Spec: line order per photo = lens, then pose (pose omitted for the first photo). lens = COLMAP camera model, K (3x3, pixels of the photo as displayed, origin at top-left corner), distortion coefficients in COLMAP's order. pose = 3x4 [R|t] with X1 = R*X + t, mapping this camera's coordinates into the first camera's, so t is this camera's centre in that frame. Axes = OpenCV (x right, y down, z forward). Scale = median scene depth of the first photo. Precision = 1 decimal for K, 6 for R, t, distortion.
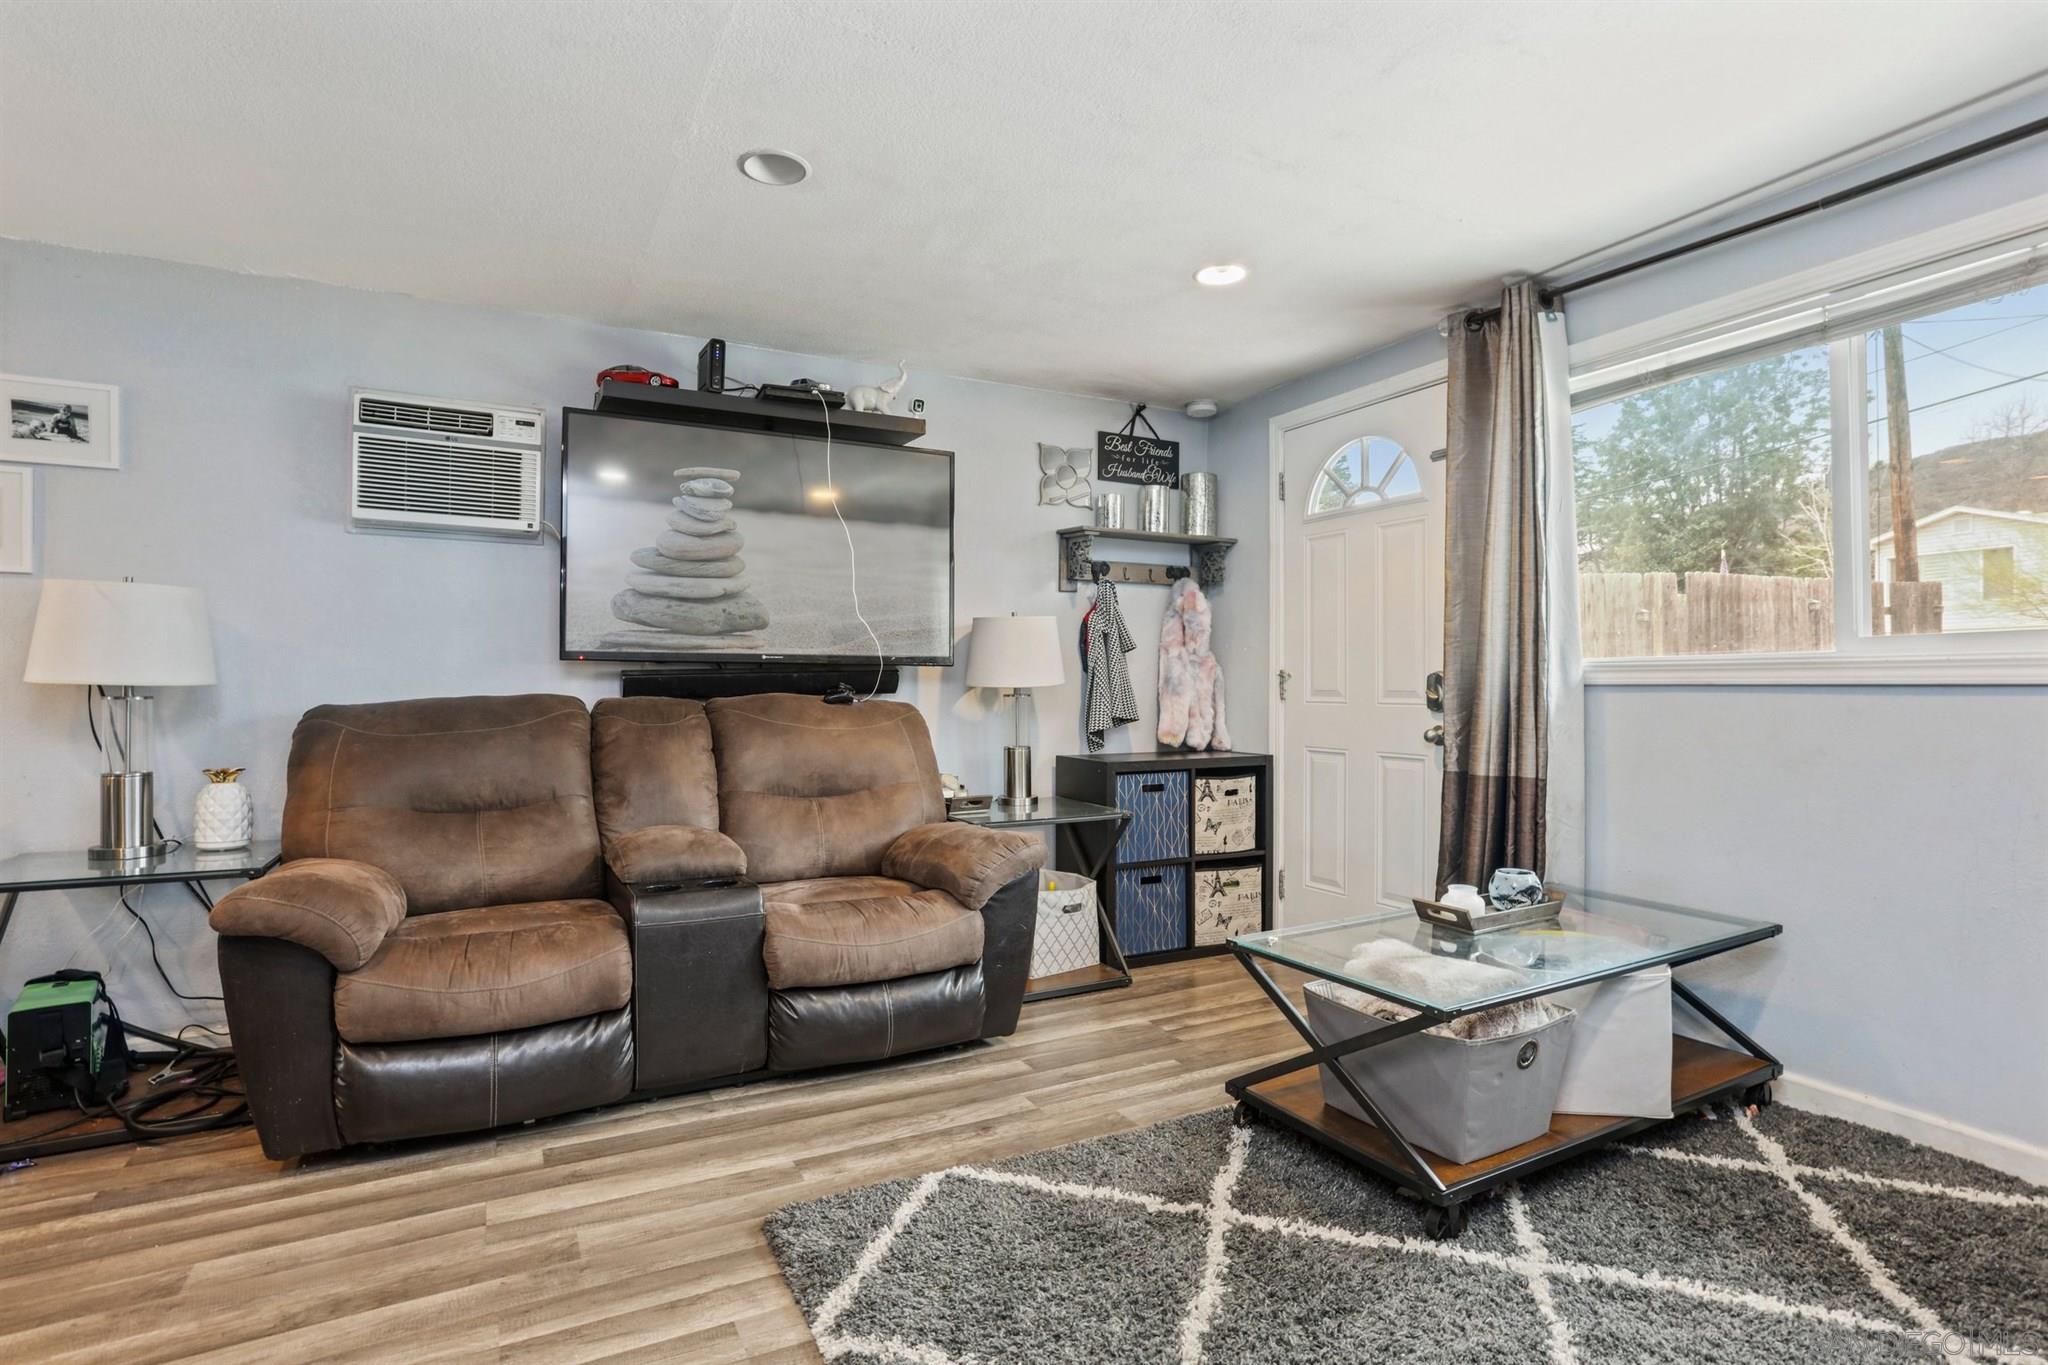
lens RADIAL K [[992.1, 0, 1017.4], [0, 992.1, 677.7], [0, 0, 1]] dist [-0.070653, 0.035928]
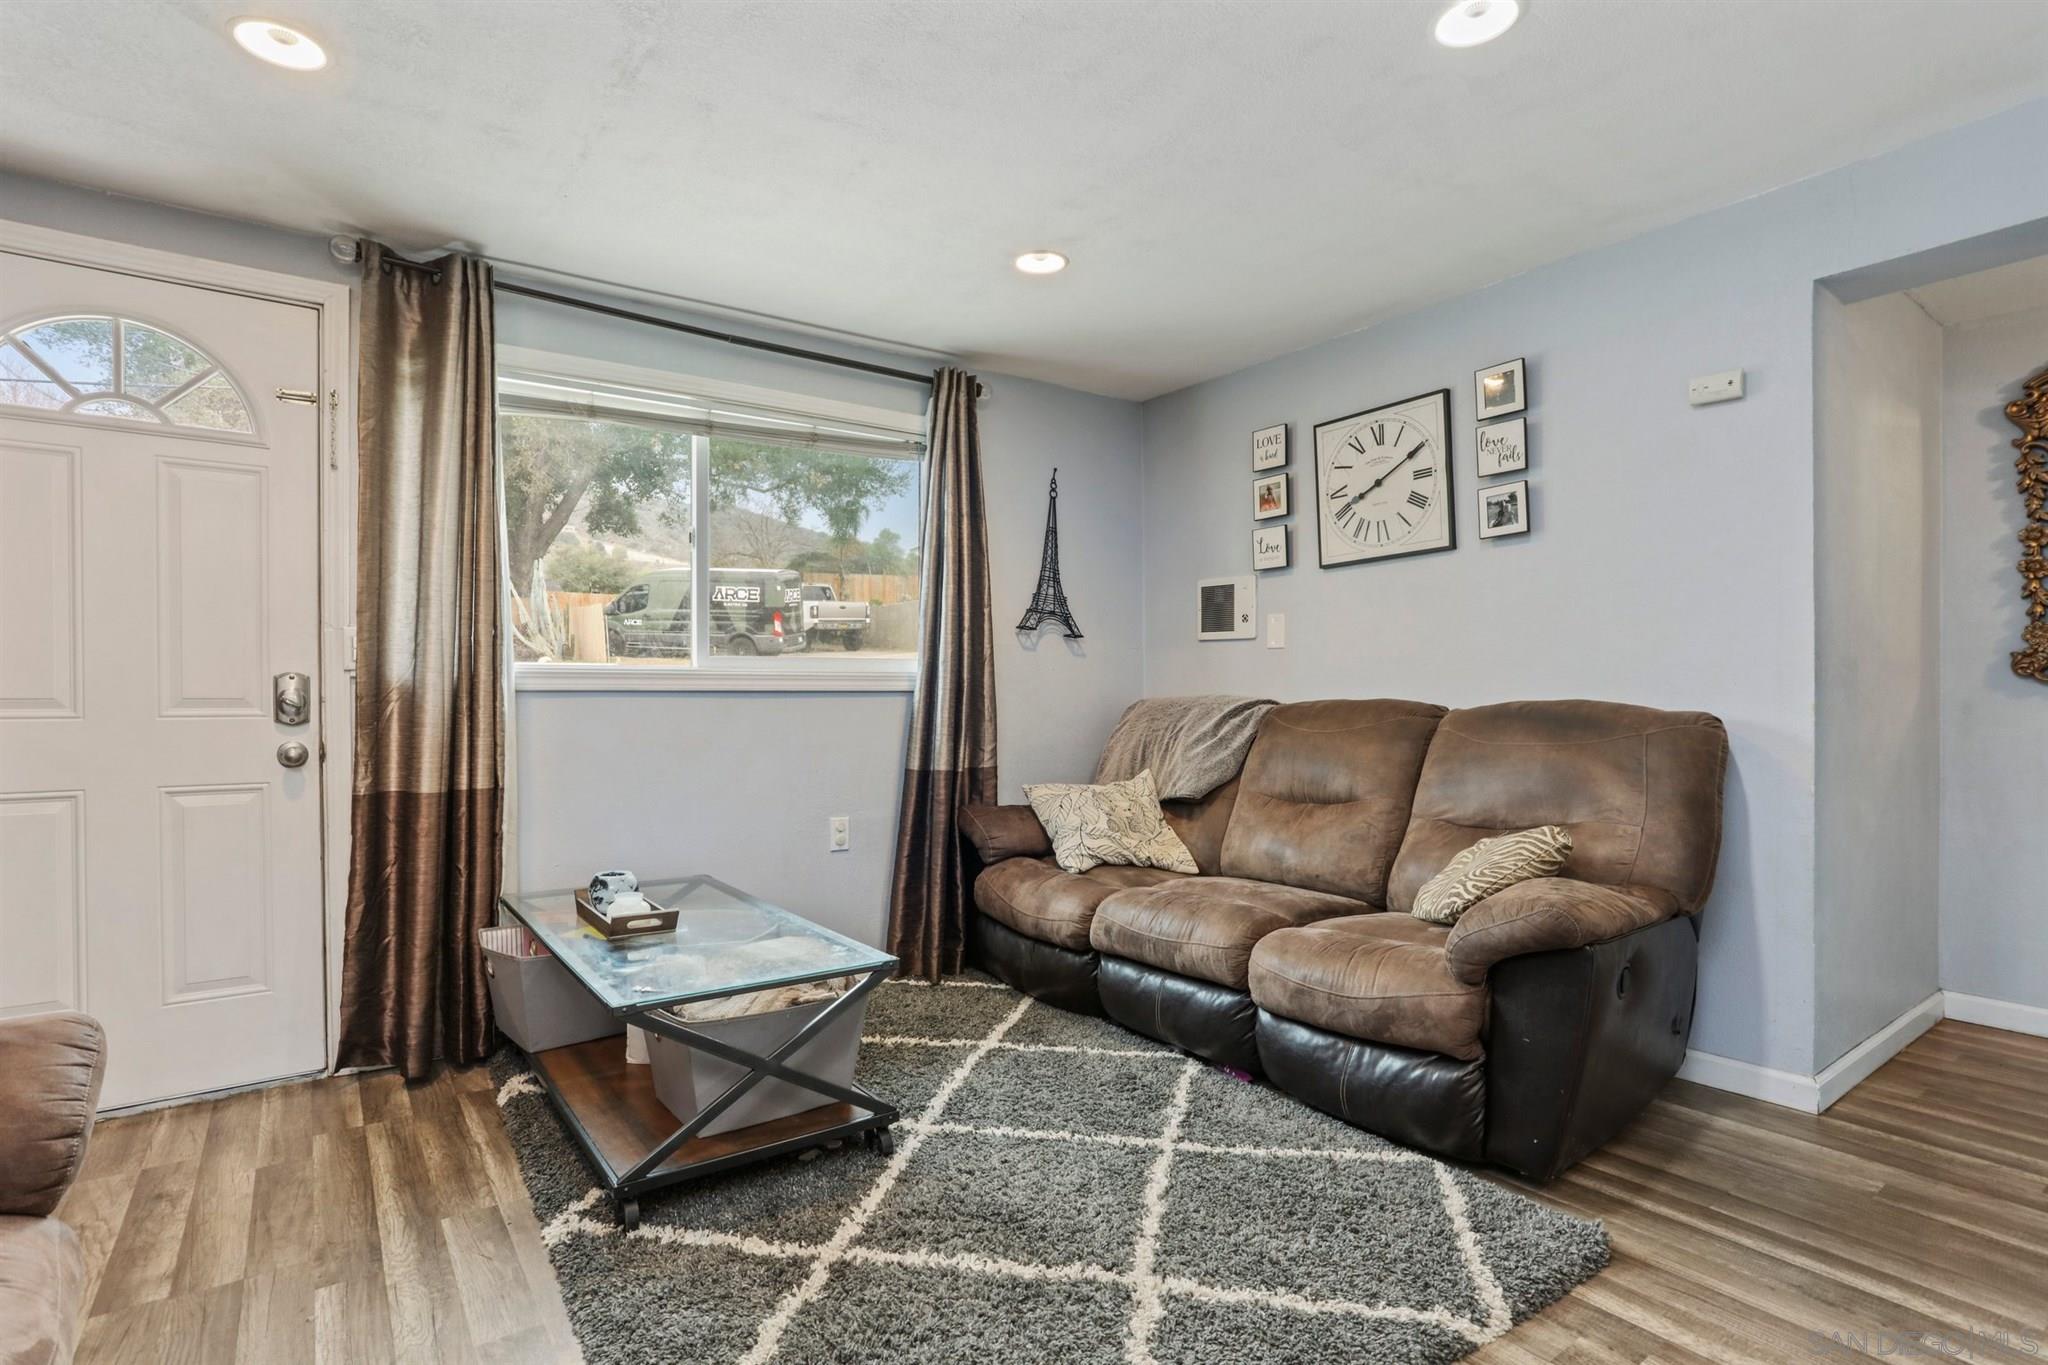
lens RADIAL K [[1009.4, 0, 1014.0], [0, 1009.4, 691.2], [0, 0, 1]] dist [-0.070210, 0.037864]
pose [[-0.128959, 0.004211, 0.991641, -0.526373], [-0.006920, 0.999963, -0.005147, 0.010618], [-0.991626, -0.007526, -0.128925, 0.660840]]
